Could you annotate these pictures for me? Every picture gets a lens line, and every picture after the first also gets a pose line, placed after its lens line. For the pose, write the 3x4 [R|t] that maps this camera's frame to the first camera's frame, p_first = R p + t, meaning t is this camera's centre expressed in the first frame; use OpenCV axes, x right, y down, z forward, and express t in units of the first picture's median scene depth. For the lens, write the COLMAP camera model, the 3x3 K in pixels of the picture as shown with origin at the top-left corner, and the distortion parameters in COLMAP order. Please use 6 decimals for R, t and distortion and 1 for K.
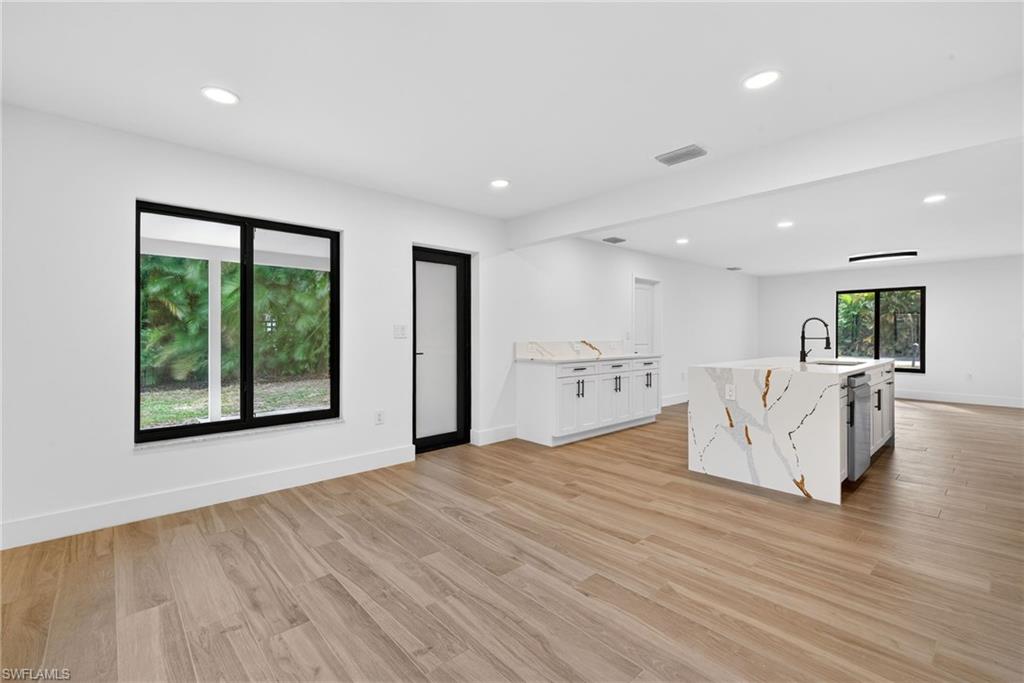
lens RADIAL K [[434.9, 0, 501.1], [0, 434.9, 338.0], [0, 0, 1]] dist [0.014233, -0.000400]
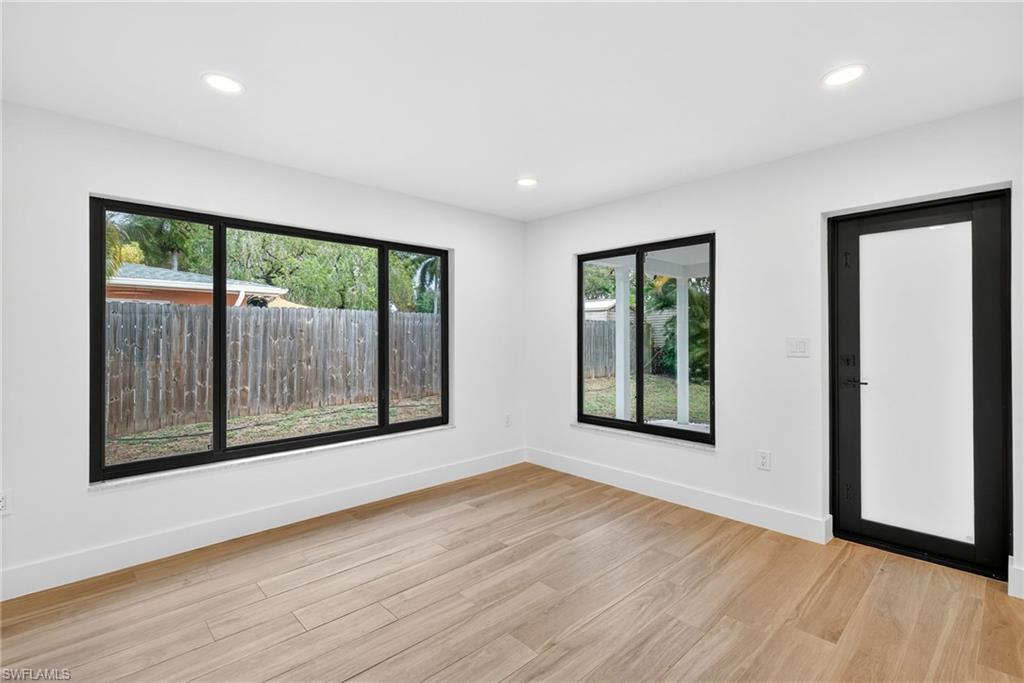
lens RADIAL K [[461.1, 0, 510.3], [0, 461.1, 337.0], [0, 0, 1]] dist [-0.000712, 0.000494]
pose [[0.038042, -0.001138, -0.999275, 0.644229], [-0.010484, 0.999944, -0.001538, -0.033830], [0.999221, 0.010535, 0.038028, 0.672005]]
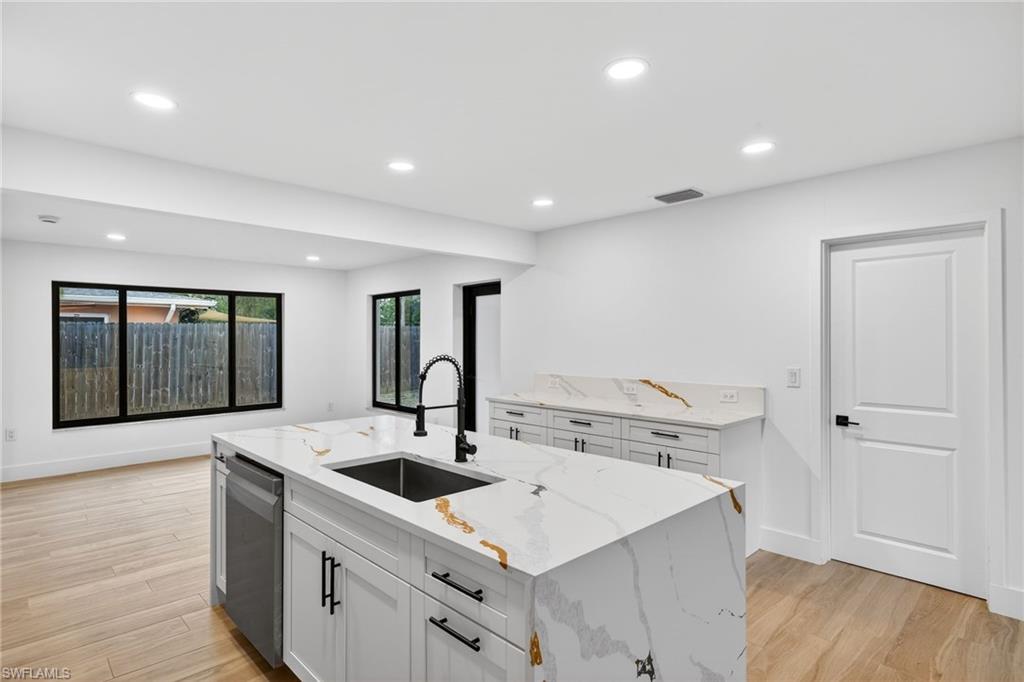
lens RADIAL K [[537.3, 0, 506.4], [0, 537.3, 339.8], [0, 0, 1]] dist [0.006333, 0.001289]
pose [[0.027745, -0.000043, -0.999615, 1.705386], [-0.006185, 0.999981, -0.000215, -0.087604], [0.999596, 0.006189, 0.027744, 1.471419]]
